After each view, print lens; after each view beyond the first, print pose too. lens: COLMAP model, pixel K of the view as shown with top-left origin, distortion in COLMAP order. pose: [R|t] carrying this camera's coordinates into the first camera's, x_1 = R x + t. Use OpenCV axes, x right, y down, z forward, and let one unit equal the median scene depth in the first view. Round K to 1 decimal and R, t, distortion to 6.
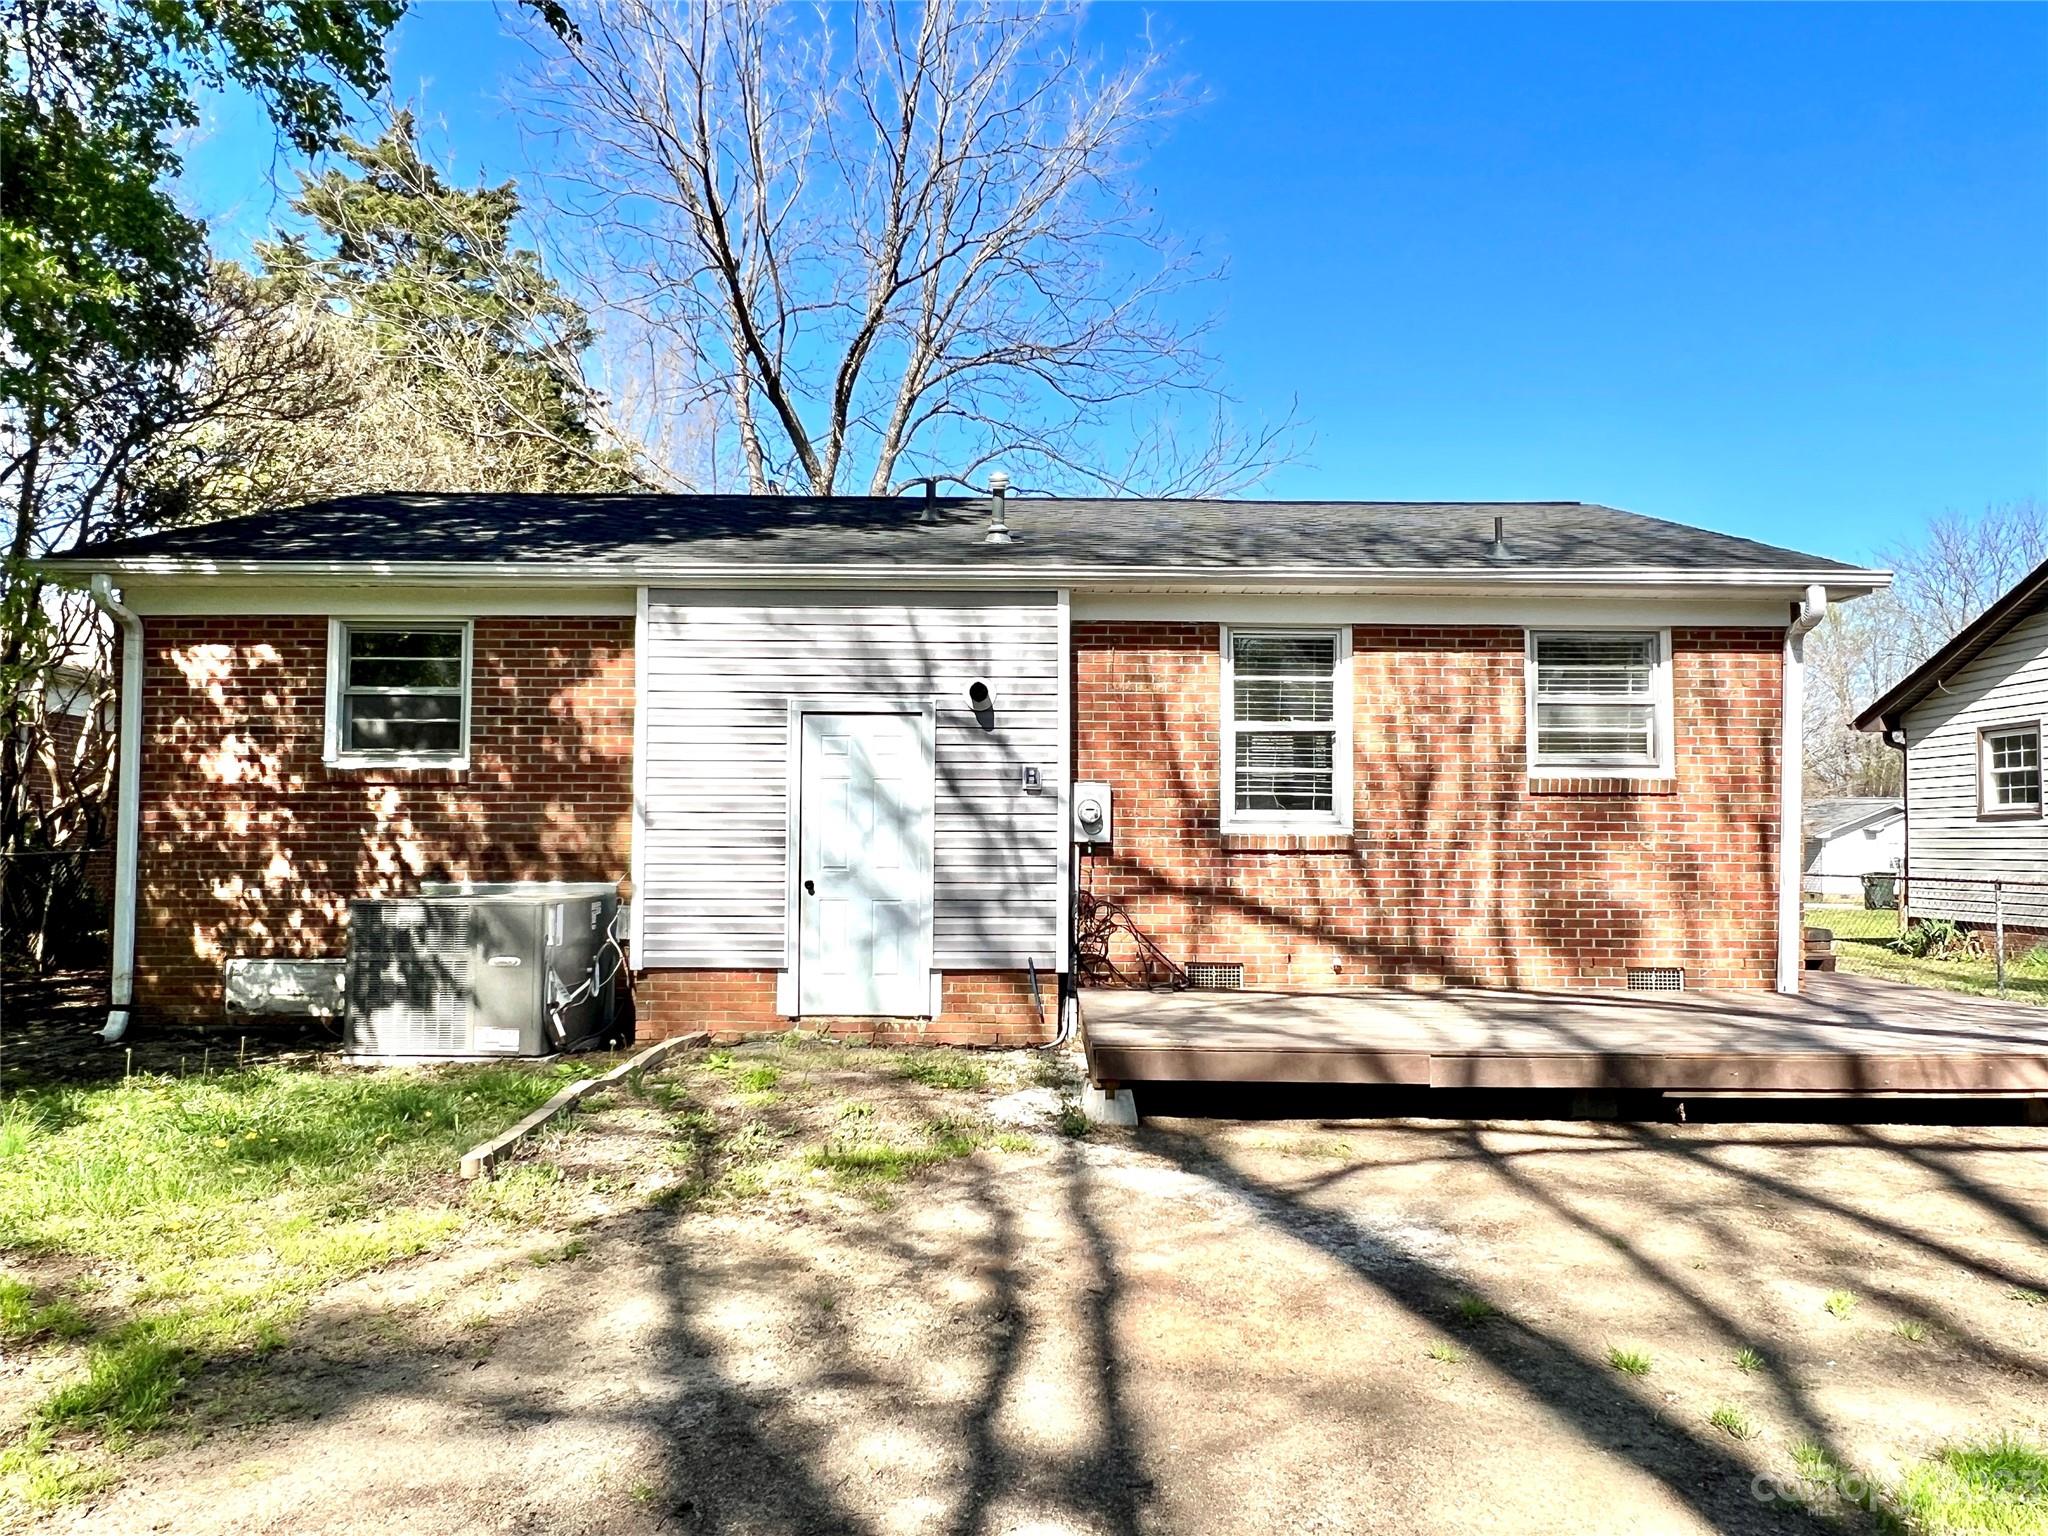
lens RADIAL K [[1373.7, 0, 1020.7], [0, 1373.7, 769.9], [0, 0, 1]] dist [0.001688, -0.006695]
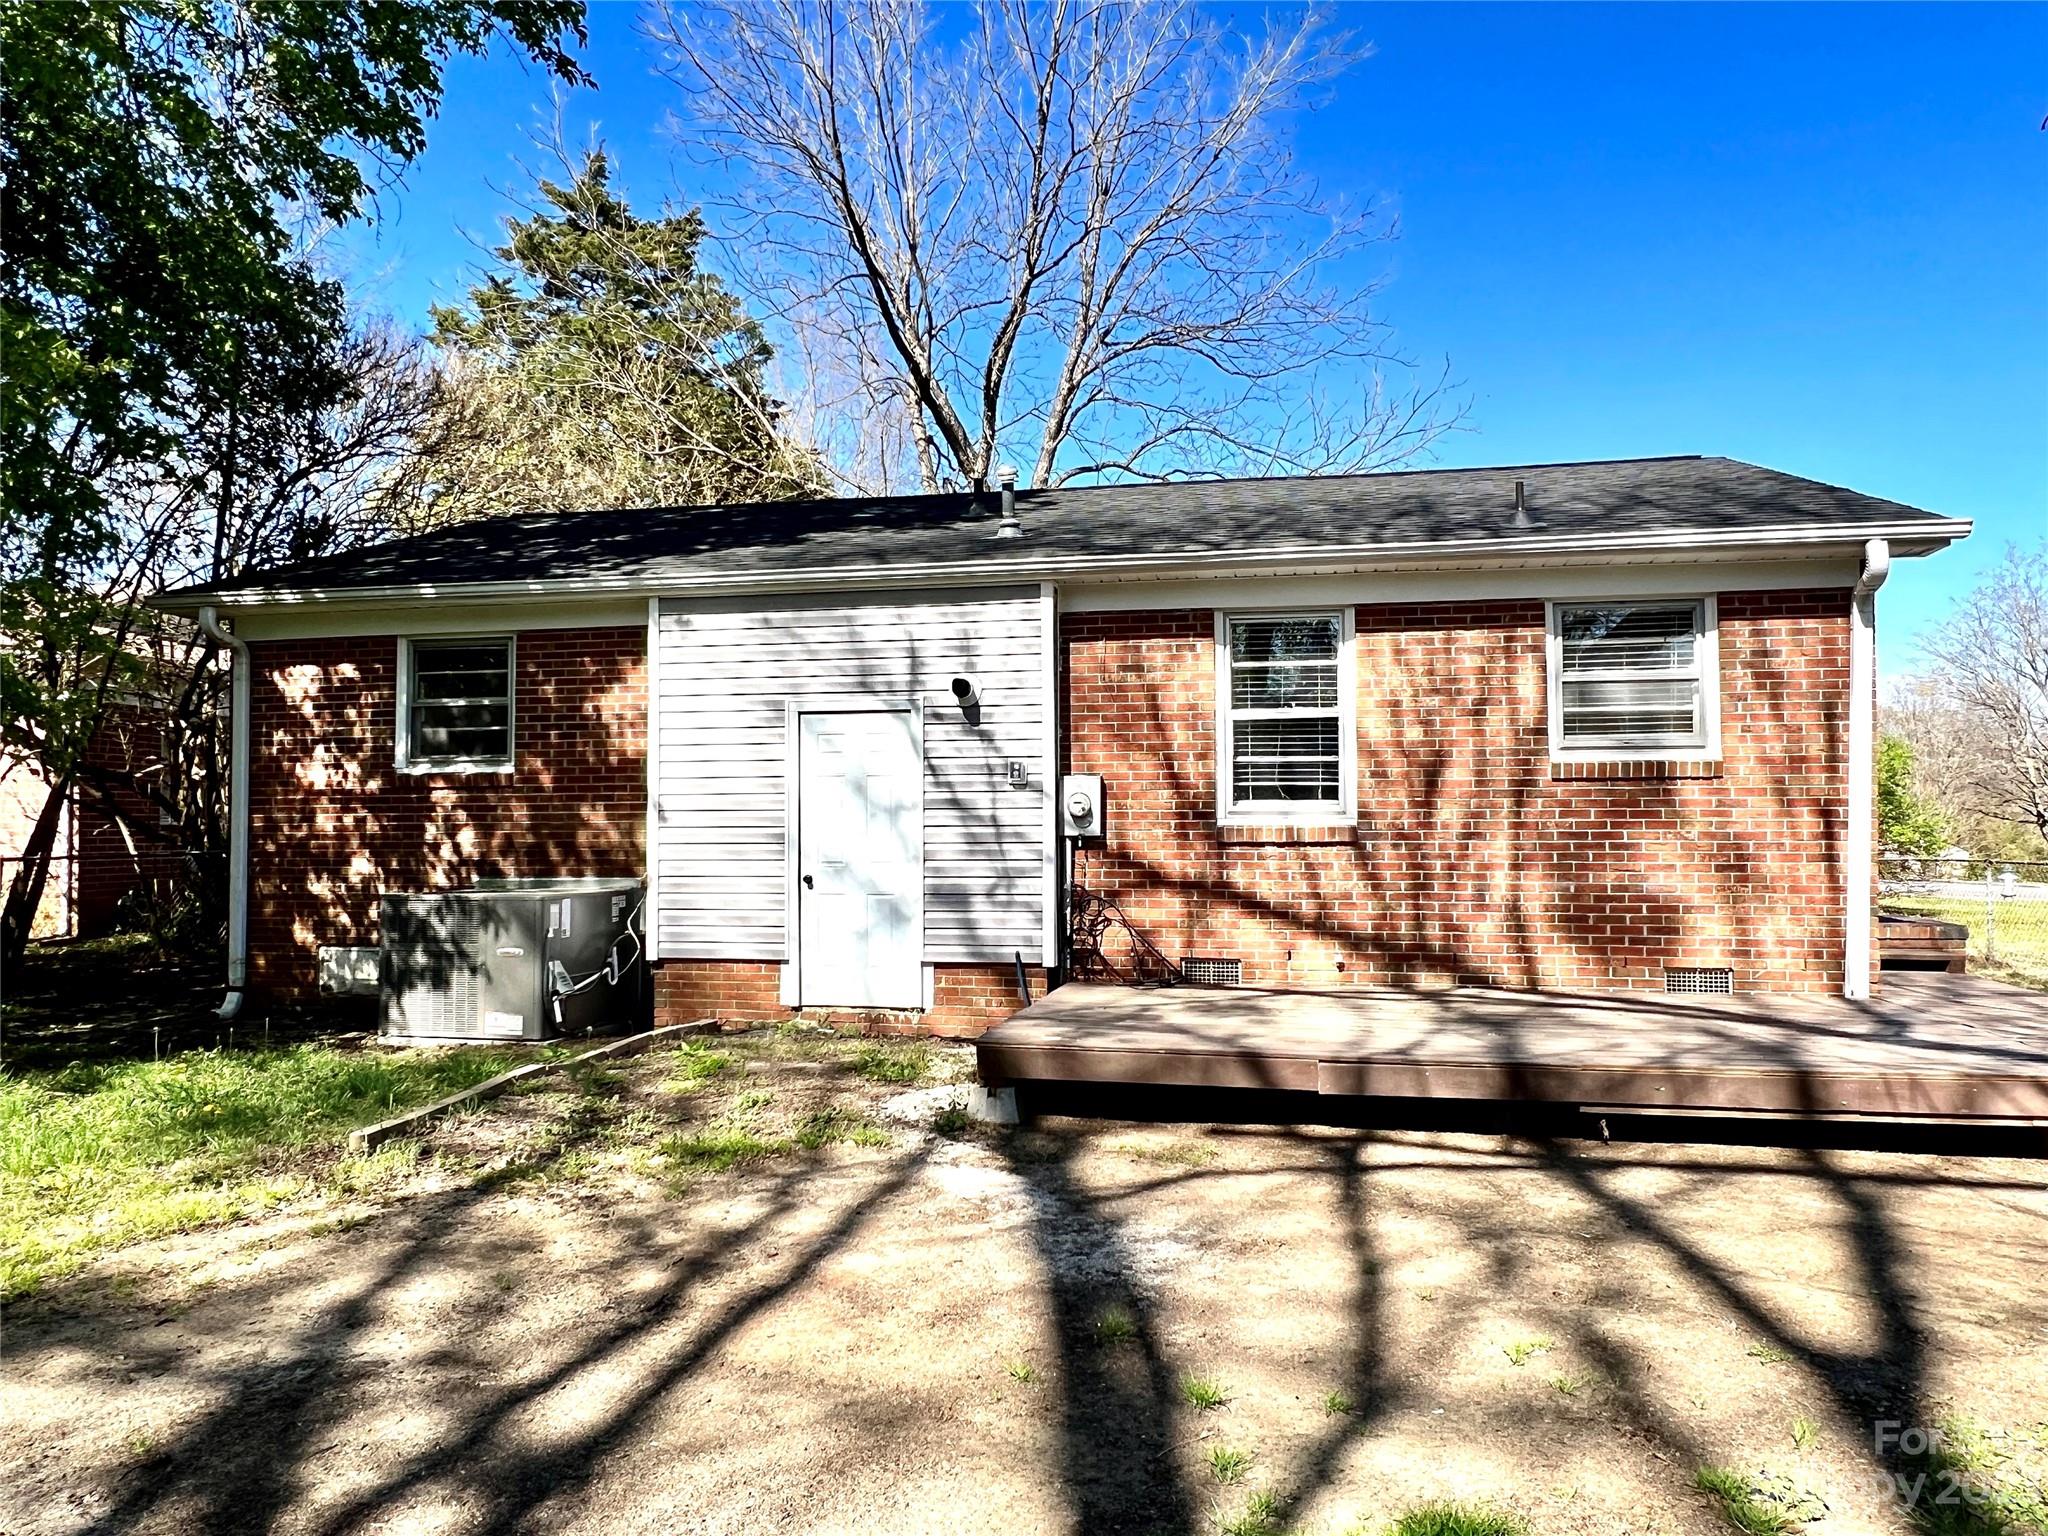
lens RADIAL K [[1373.7, 0, 1019.6], [0, 1373.7, 769.5], [0, 0, 1]] dist [0.001688, -0.006695]
pose [[0.980219, -0.017748, -0.197118, 0.202284], [0.019766, 0.999770, 0.008273, -0.004134], [0.196926, -0.012005, 0.980345, 0.019903]]
